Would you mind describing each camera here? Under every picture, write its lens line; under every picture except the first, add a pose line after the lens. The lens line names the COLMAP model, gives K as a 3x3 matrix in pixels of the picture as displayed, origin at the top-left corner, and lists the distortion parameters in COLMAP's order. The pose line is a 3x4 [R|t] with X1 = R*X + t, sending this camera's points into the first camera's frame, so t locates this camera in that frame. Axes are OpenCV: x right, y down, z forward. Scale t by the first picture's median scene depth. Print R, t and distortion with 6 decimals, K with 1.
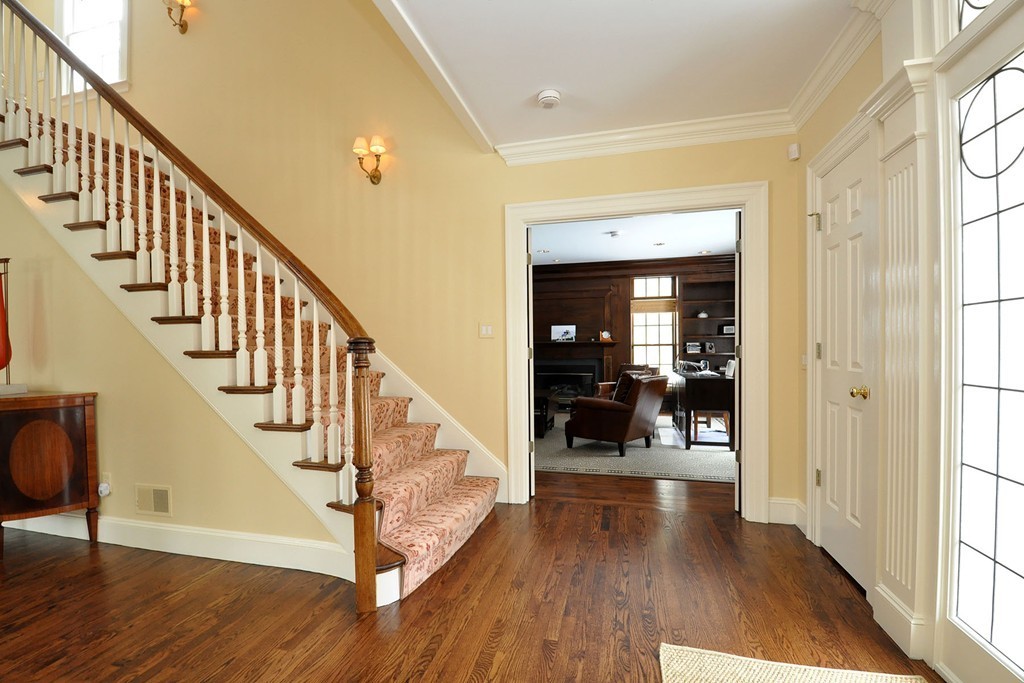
lens RADIAL K [[444.3, 0, 509.1], [0, 444.3, 356.1], [0, 0, 1]] dist [0.003334, -0.014706]
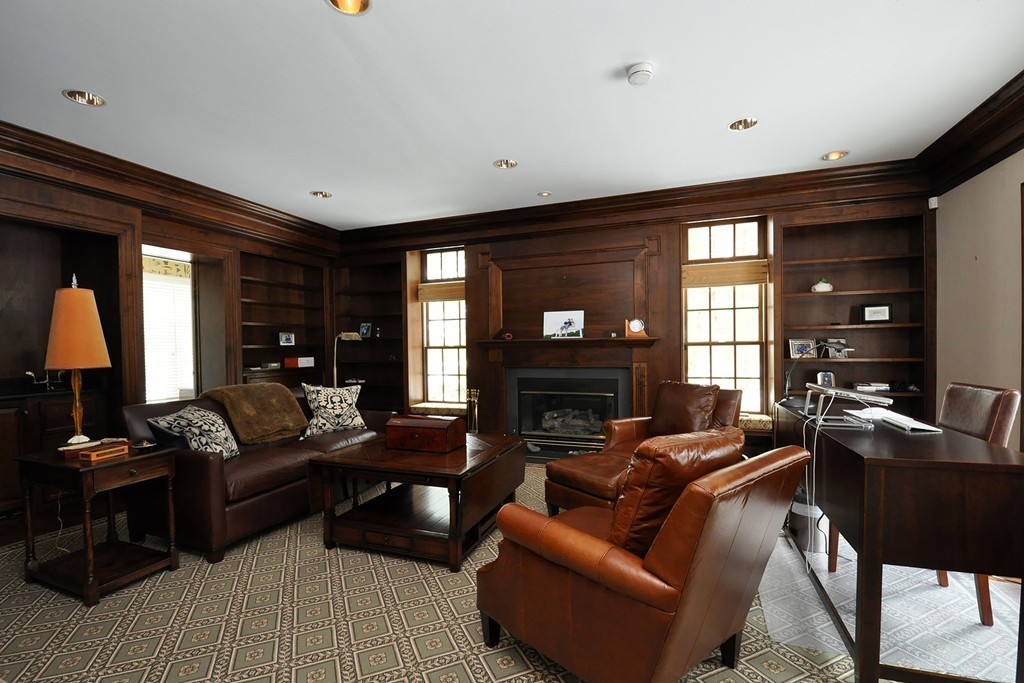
lens RADIAL K [[444.3, 0, 509.1], [0, 444.3, 356.1], [0, 0, 1]] dist [0.003334, -0.014706]
pose [[0.993606, -0.000627, -0.112899, 0.118568], [0.000753, 0.999999, 0.001068, -0.009952], [0.112898, -0.001146, 0.993606, 0.412953]]
